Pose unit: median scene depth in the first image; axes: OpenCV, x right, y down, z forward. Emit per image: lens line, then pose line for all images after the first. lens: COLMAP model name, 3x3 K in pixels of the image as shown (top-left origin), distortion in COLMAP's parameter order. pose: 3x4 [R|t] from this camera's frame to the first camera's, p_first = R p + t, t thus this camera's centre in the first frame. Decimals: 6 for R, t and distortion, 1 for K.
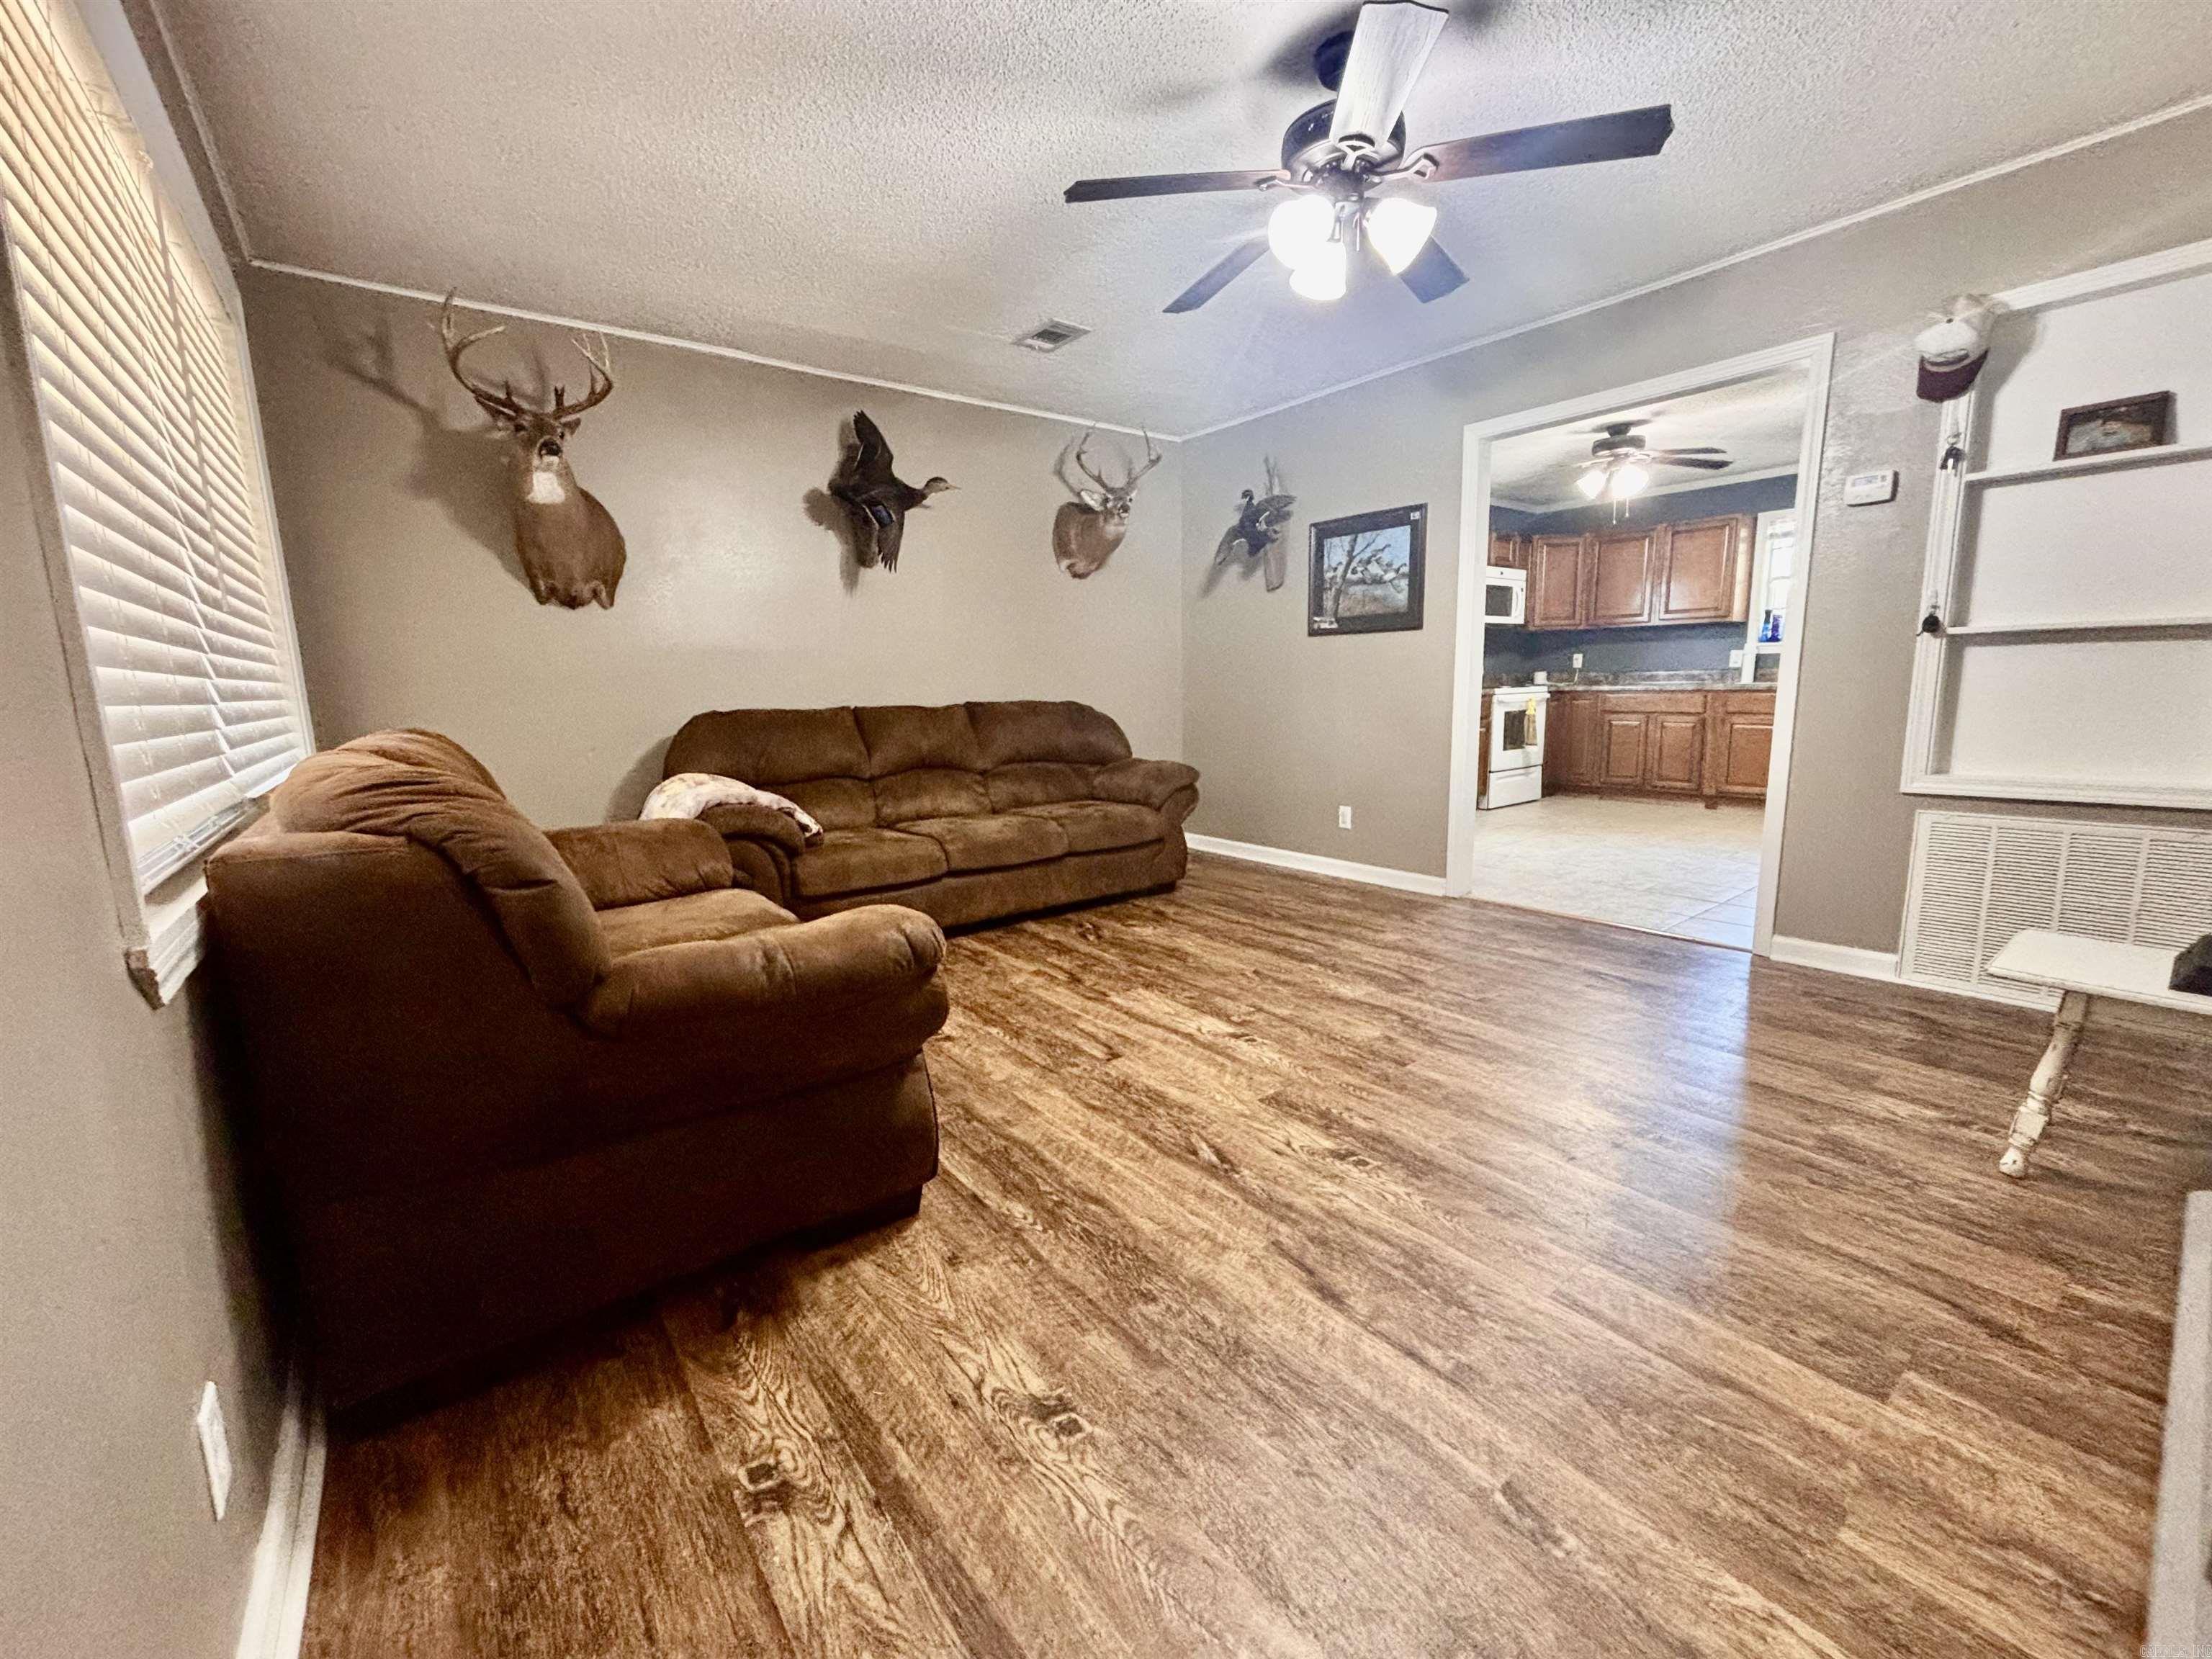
lens RADIAL K [[894.0, 0, 1099.1], [0, 894.0, 824.6], [0, 0, 1]] dist [-0.000339, -0.000160]
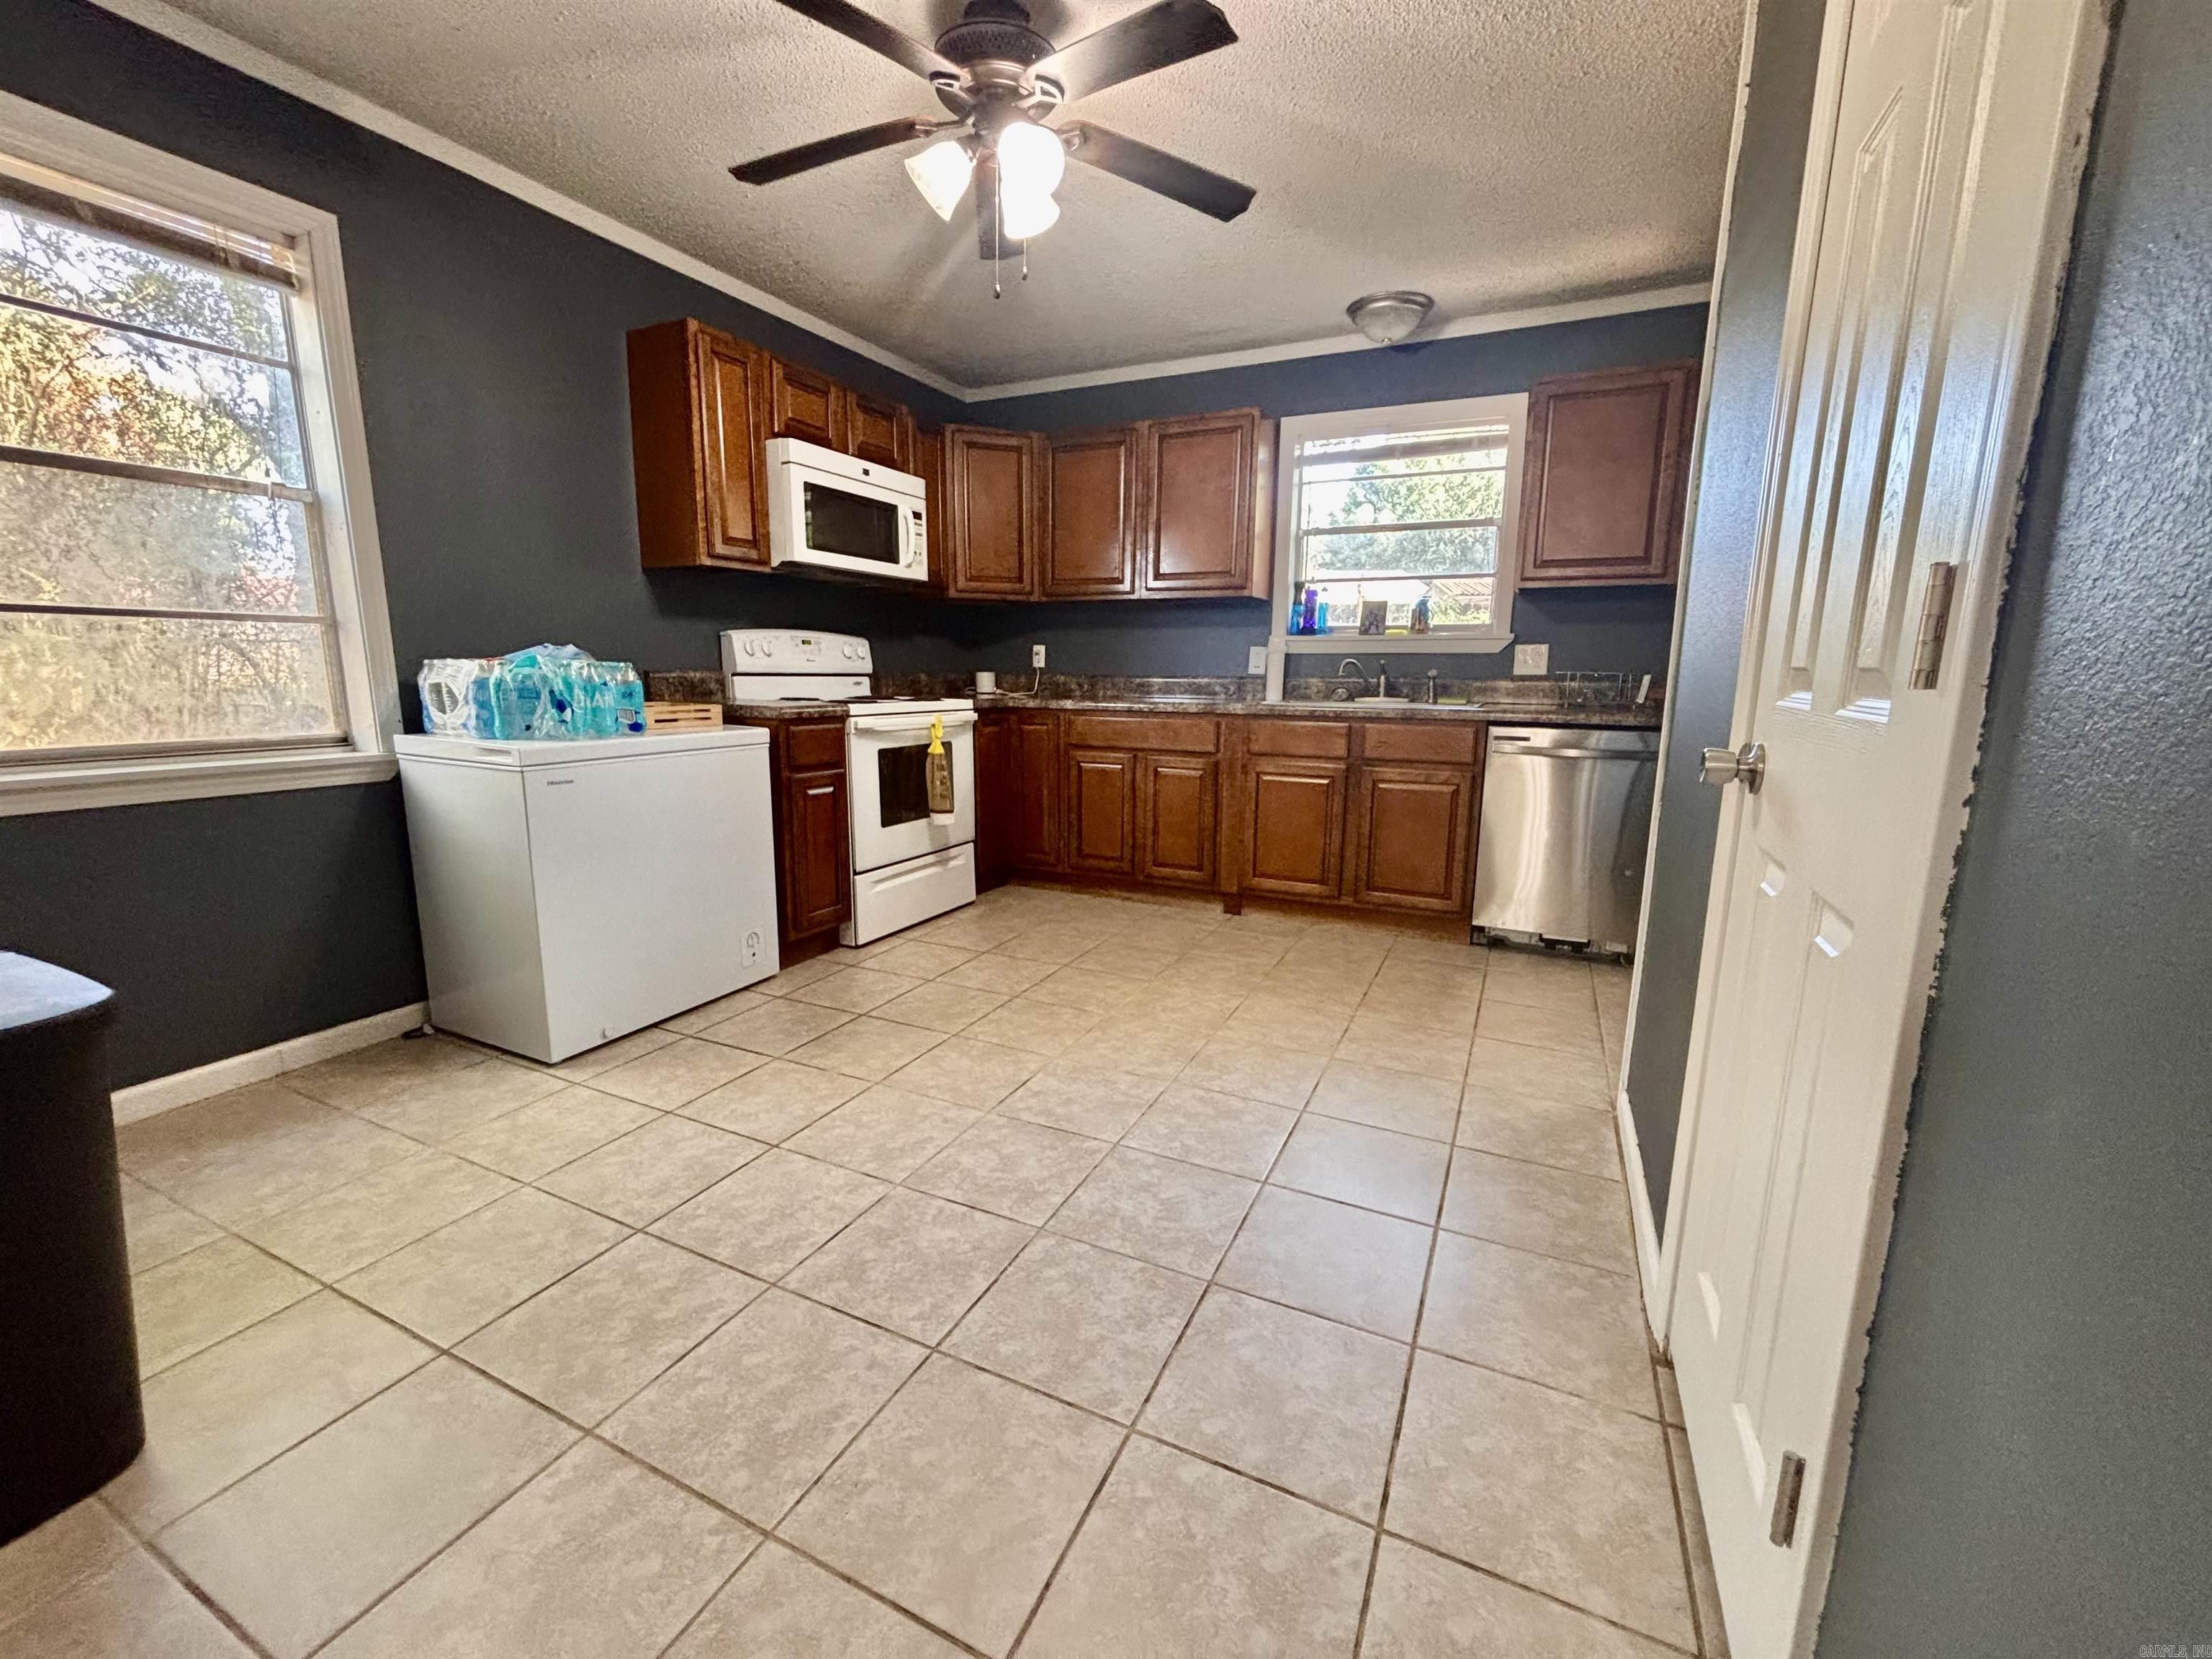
lens RADIAL K [[894.0, 0, 1111.5], [0, 894.0, 823.4], [0, 0, 1]] dist [0.001705, 0.001050]
pose [[0.889021, -0.042637, 0.455877, 0.337876], [0.038877, 0.999089, 0.017626, -0.089033], [-0.456213, 0.002053, 0.889868, 0.497695]]
